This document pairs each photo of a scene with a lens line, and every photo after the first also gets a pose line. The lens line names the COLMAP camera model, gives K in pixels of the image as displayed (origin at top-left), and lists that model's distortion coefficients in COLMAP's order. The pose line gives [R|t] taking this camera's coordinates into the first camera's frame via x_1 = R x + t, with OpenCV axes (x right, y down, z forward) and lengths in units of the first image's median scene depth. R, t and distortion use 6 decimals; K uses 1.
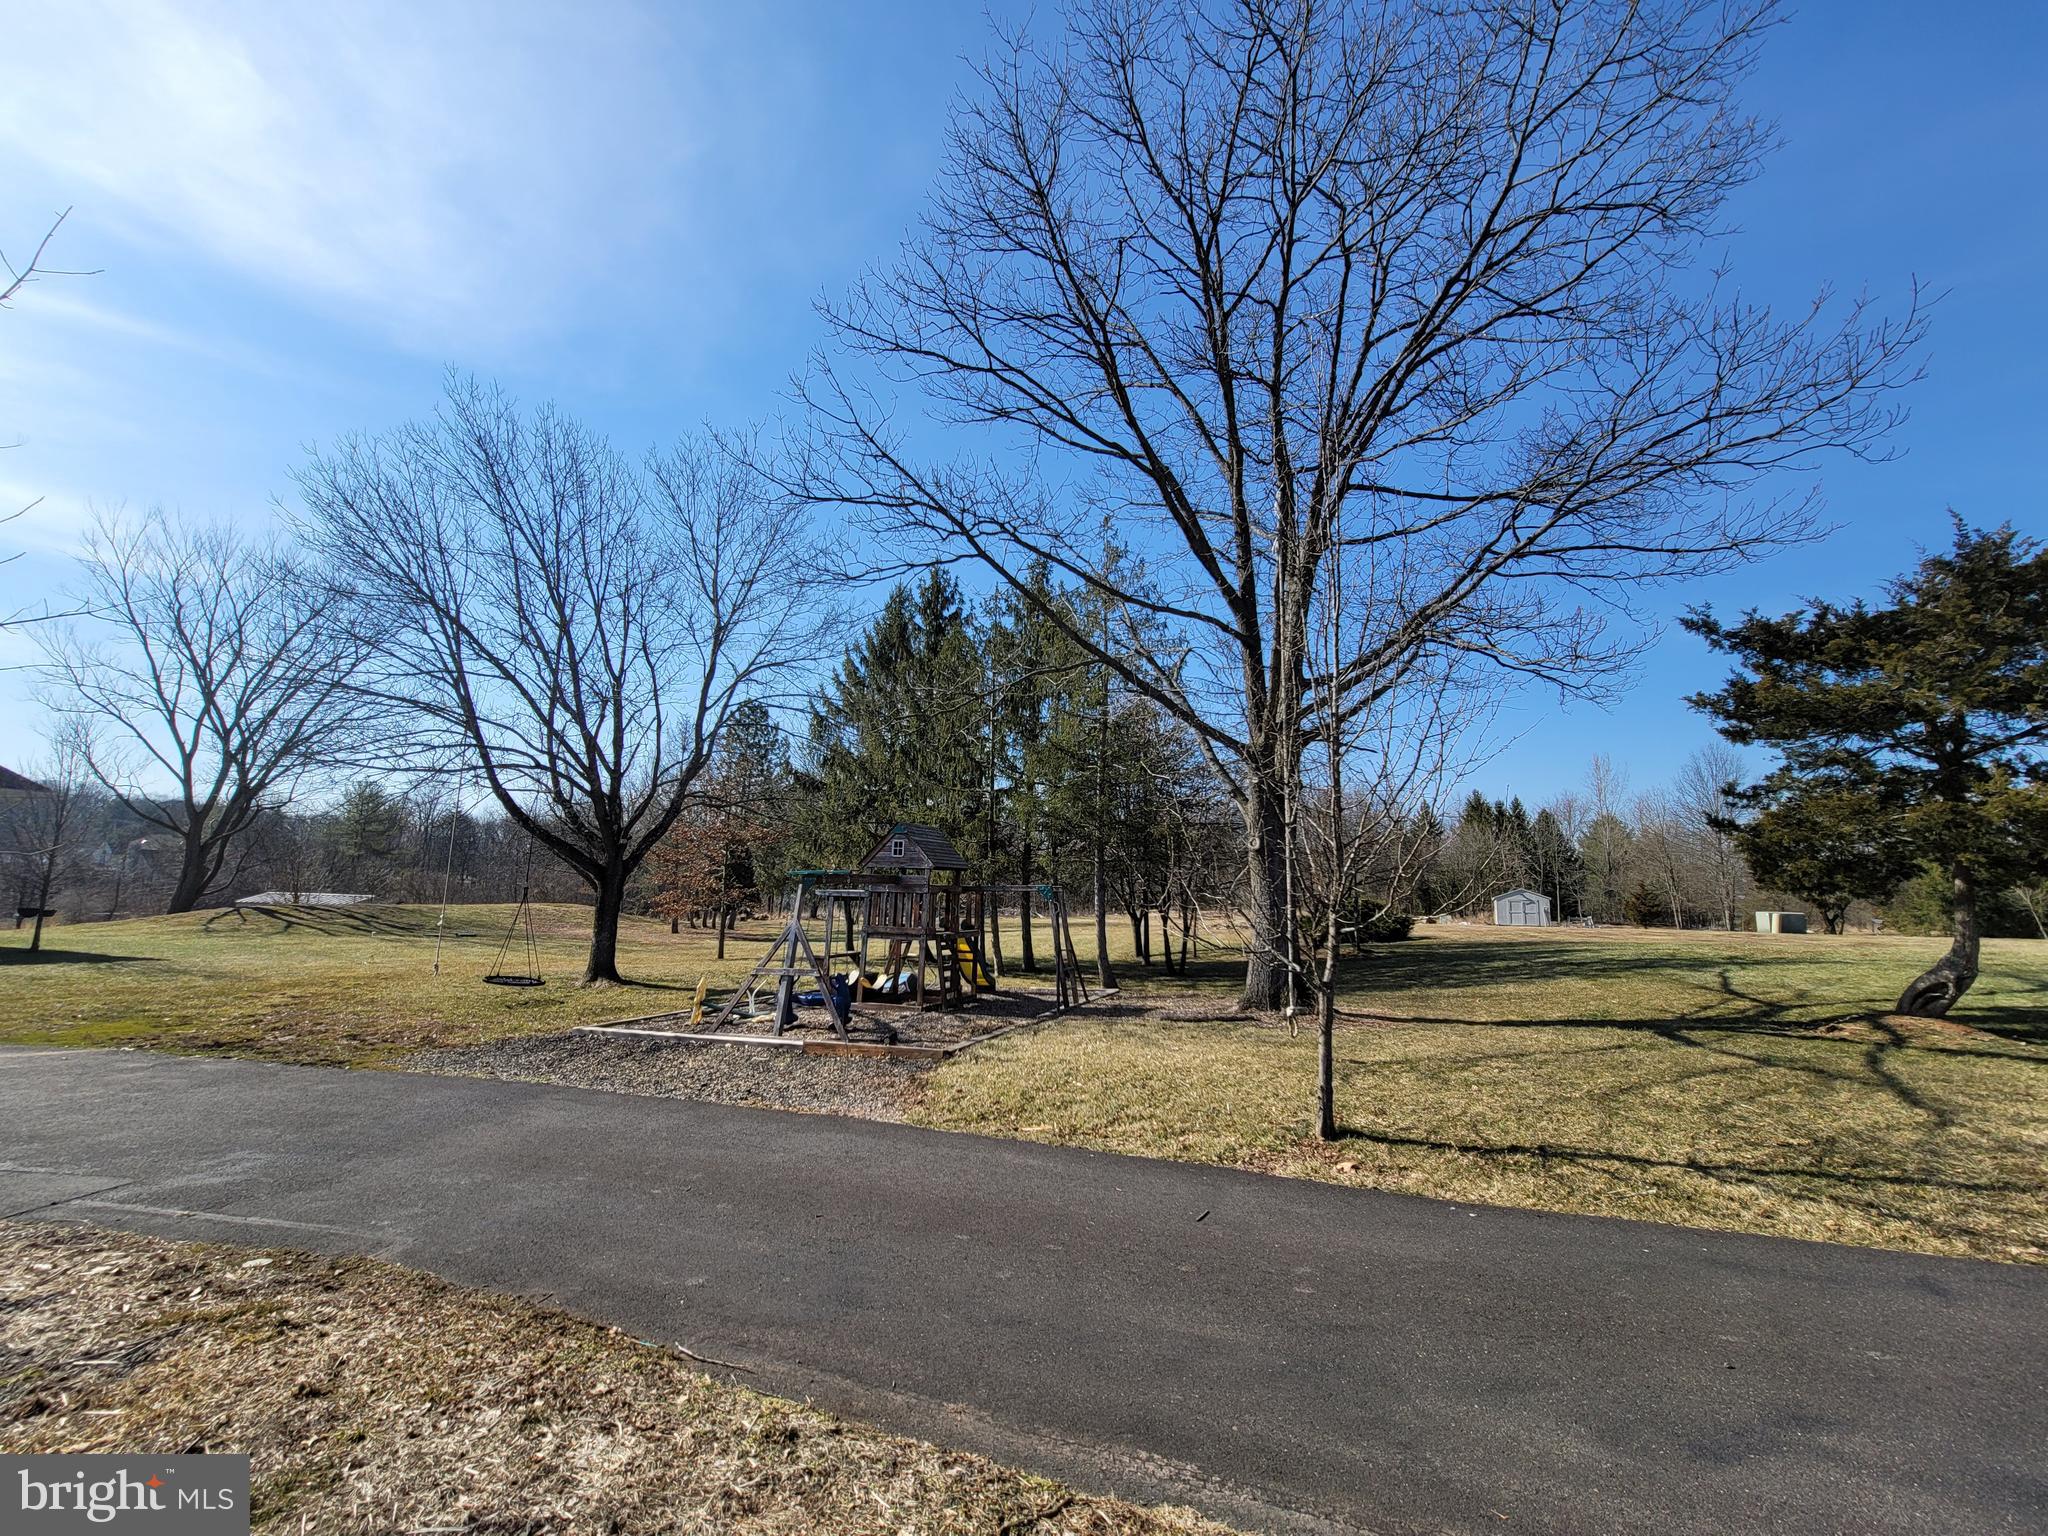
lens RADIAL K [[843.0, 0, 1036.4], [0, 843.0, 766.1], [0, 0, 1]] dist [-0.000308, 0.000137]
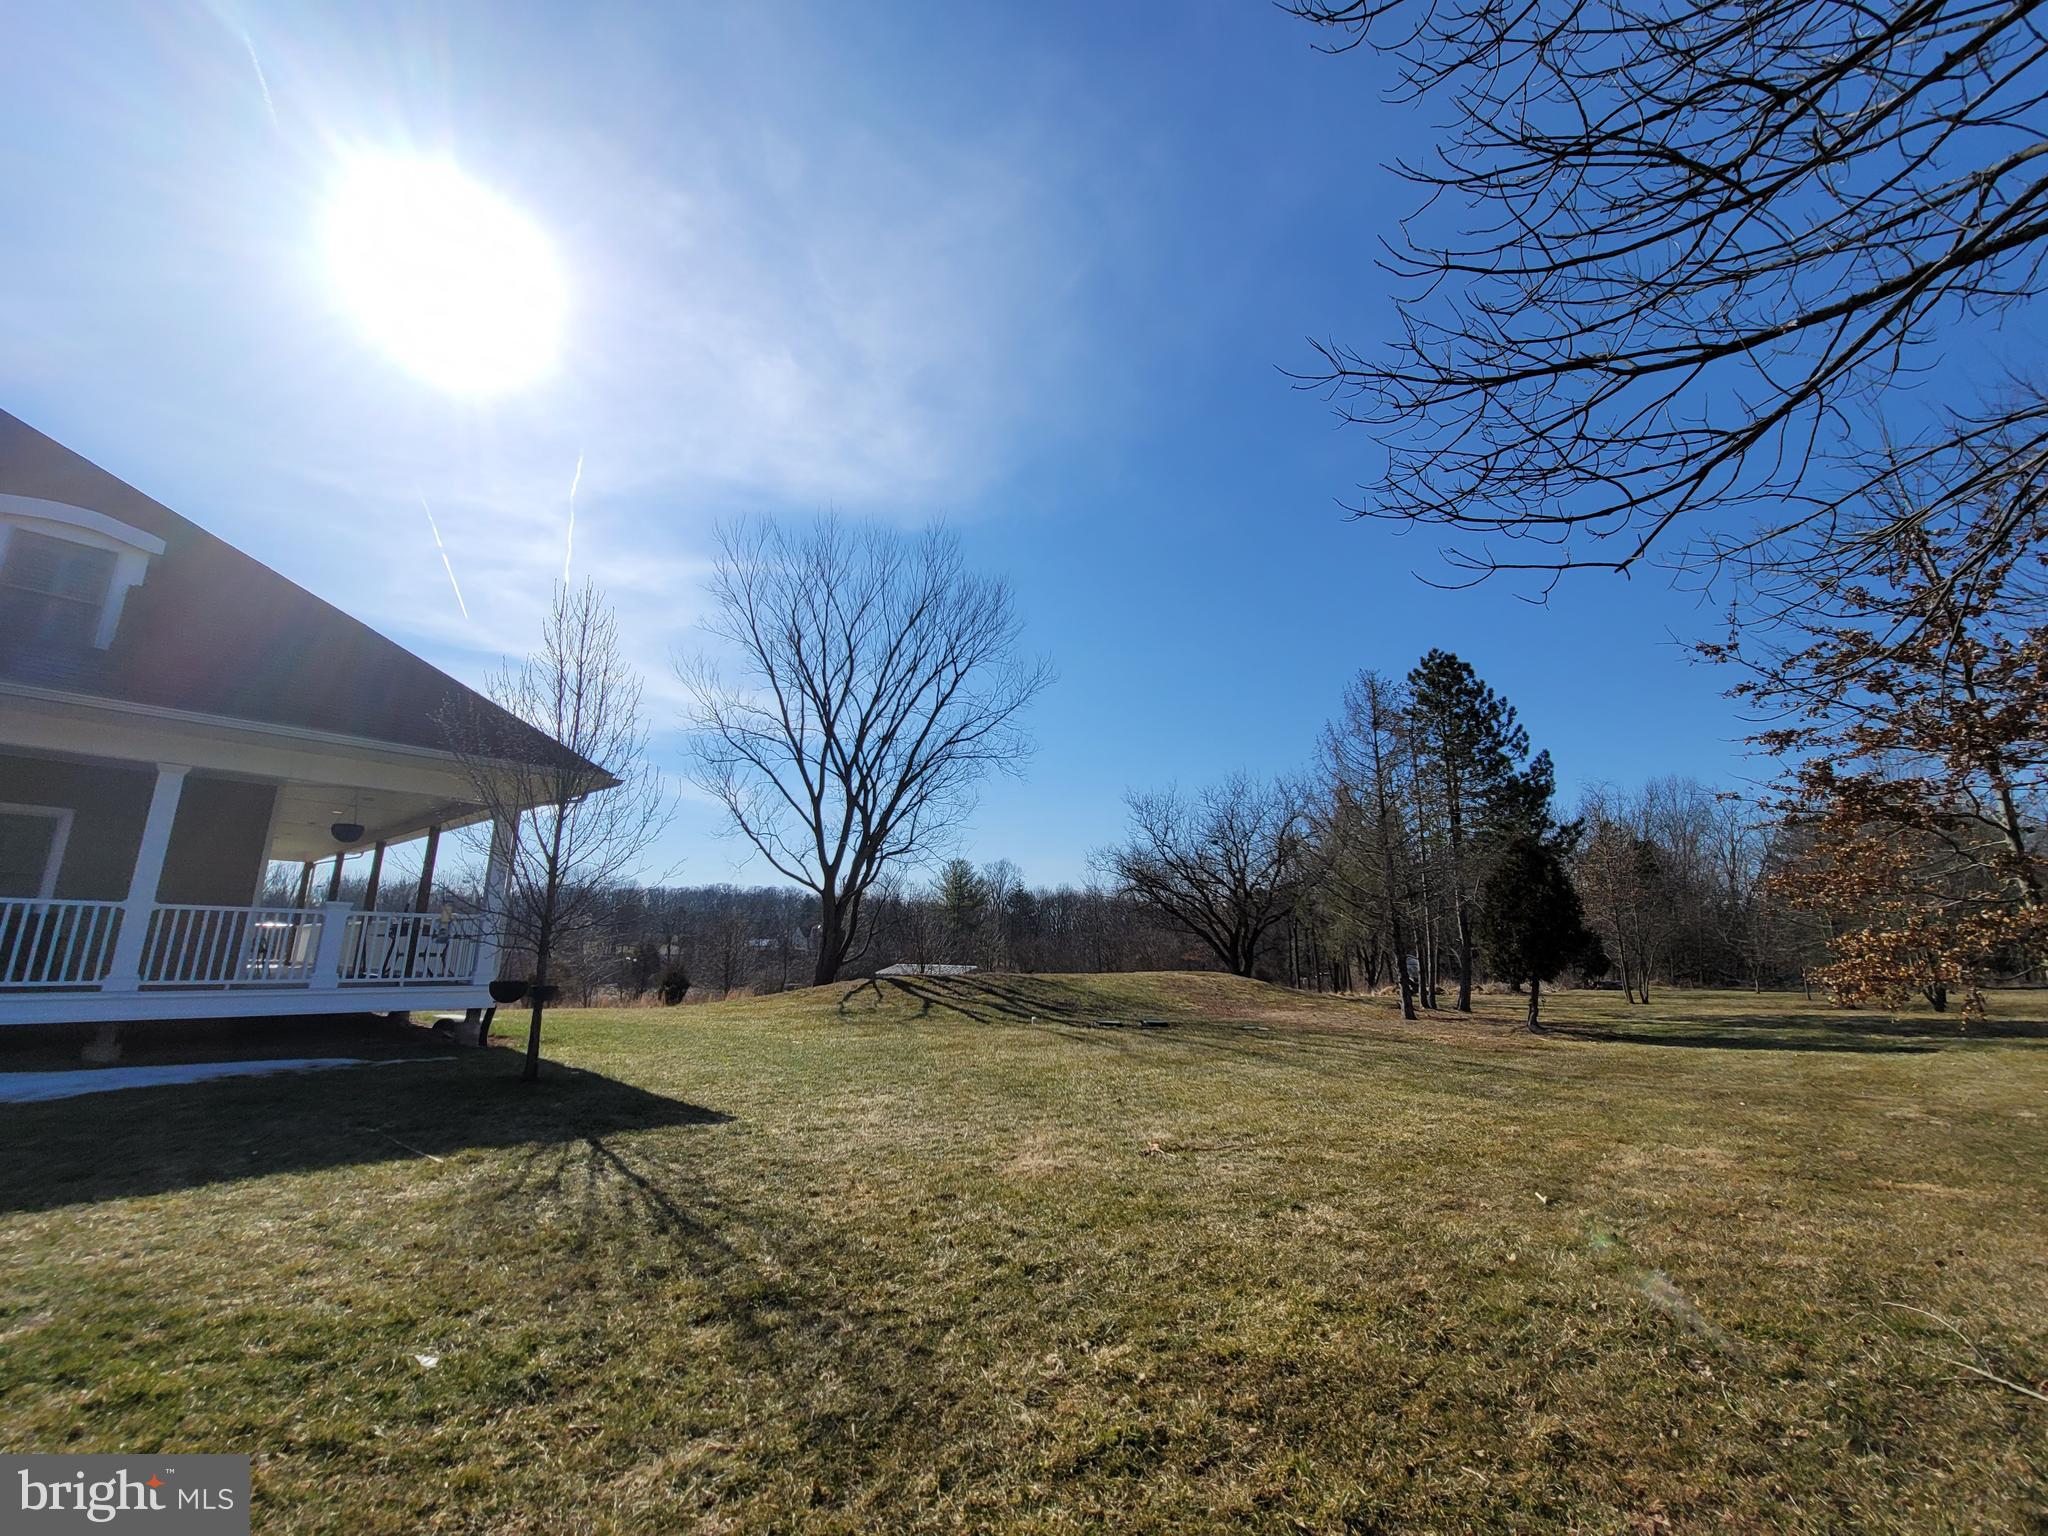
lens RADIAL K [[843.0, 0, 1014.6], [0, 843.0, 751.6], [0, 0, 1]] dist [-0.000308, 0.000137]
pose [[0.826665, -0.153249, -0.541423, -0.356557], [0.100165, 0.986908, -0.126407, 0.066484], [0.553707, 0.050265, 0.831193, 0.383750]]
